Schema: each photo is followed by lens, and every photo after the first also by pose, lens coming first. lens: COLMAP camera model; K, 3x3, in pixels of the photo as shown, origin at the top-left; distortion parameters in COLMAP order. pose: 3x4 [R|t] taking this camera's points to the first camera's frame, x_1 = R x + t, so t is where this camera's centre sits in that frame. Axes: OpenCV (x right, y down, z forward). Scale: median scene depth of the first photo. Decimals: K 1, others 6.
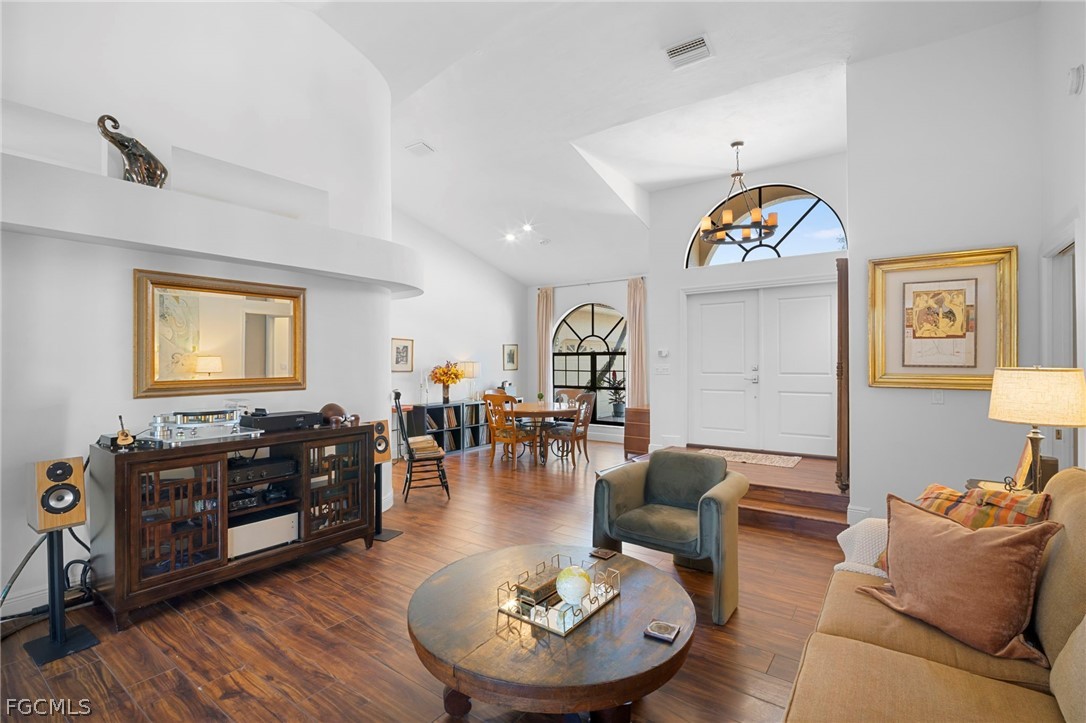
lens RADIAL K [[498.4, 0, 539.0], [0, 498.4, 364.6], [0, 0, 1]] dist [0.003161, -0.008193]
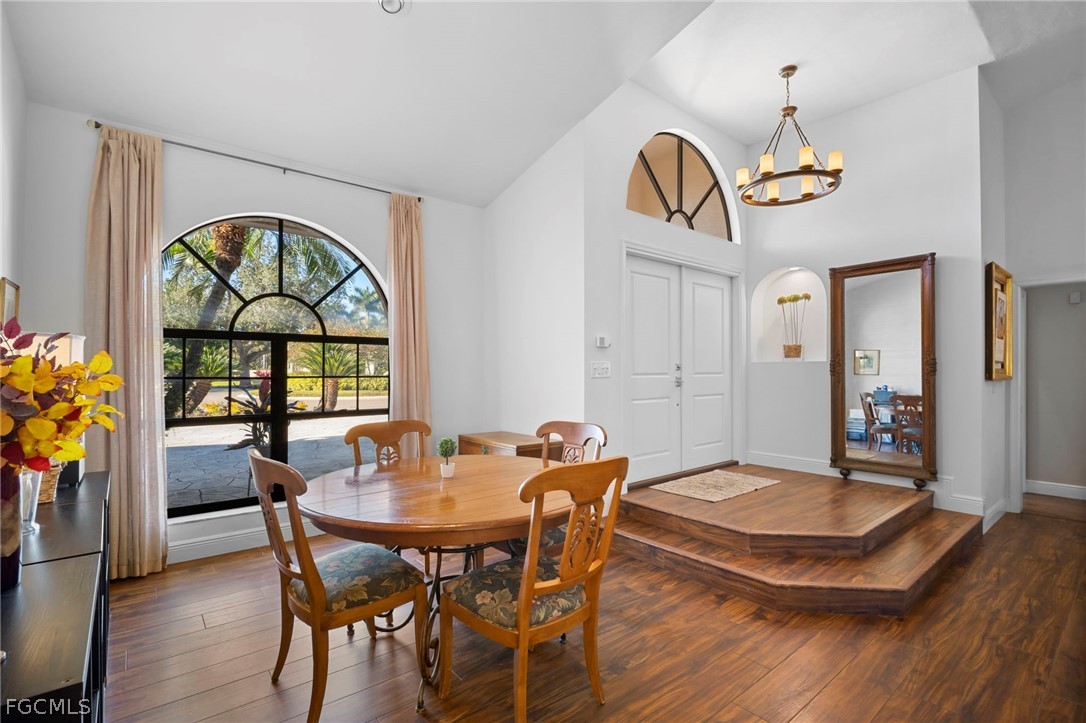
lens RADIAL K [[498.4, 0, 539.0], [0, 498.4, 364.6], [0, 0, 1]] dist [0.003161, -0.008193]
pose [[0.250360, 0.012475, 0.968072, -0.294191], [0.004626, 0.999890, -0.014081, 0.010314], [-0.968142, 0.008004, 0.250275, 0.812362]]
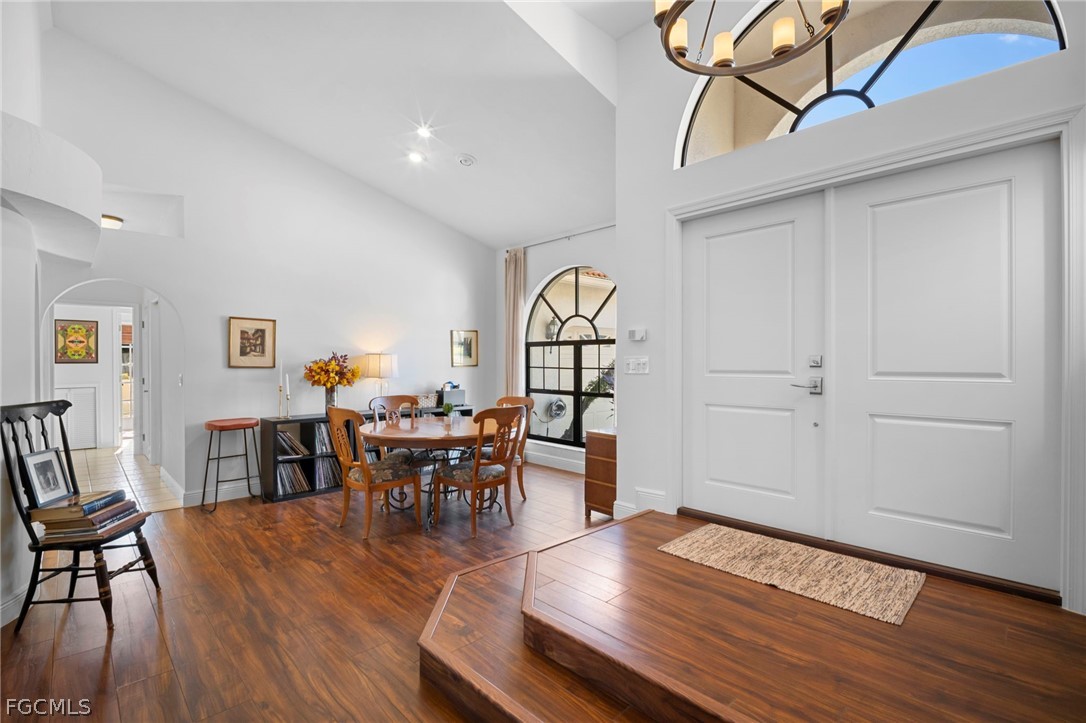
lens RADIAL K [[498.4, 0, 539.0], [0, 498.4, 364.6], [0, 0, 1]] dist [0.003161, -0.008193]
pose [[0.984341, 0.003184, -0.176246, 0.209843], [-0.002726, 0.999992, 0.002838, 0.006887], [0.176253, -0.002313, 0.984342, 0.400104]]
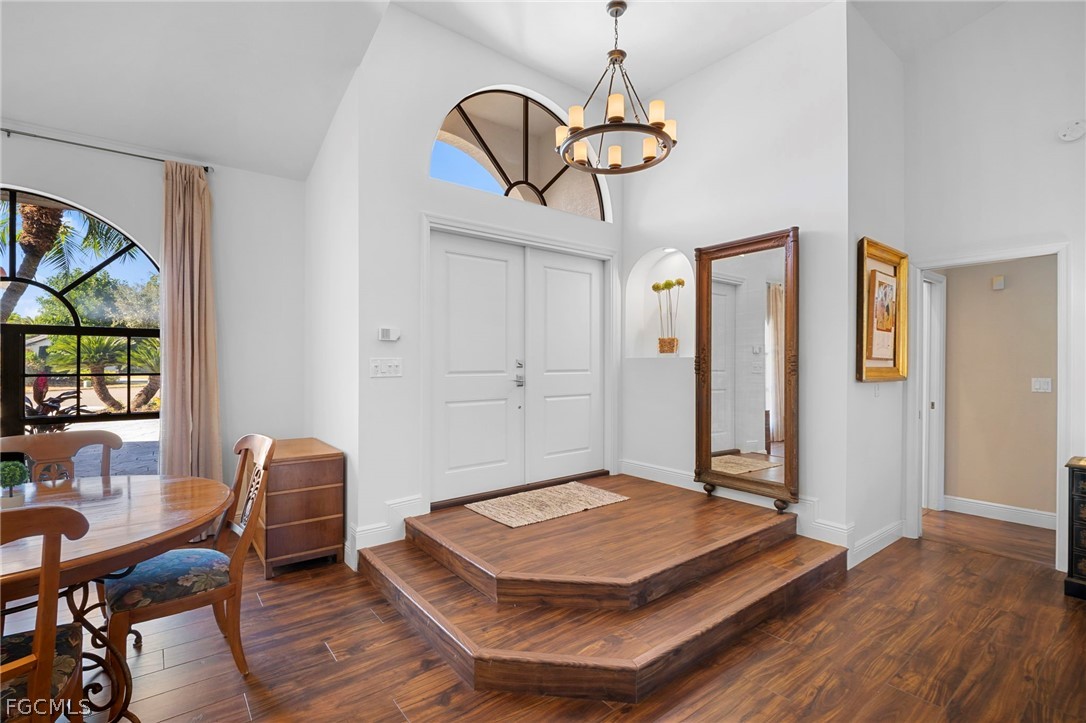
lens RADIAL K [[496.4, 0, 539.8], [0, 496.4, 360.9], [0, 0, 1]] dist [0.002603, -0.007987]
pose [[0.271585, 0.005655, 0.962398, -0.158338], [0.002032, 0.999977, -0.006450, 0.005828], [-0.962412, 0.003707, 0.271567, 0.635624]]
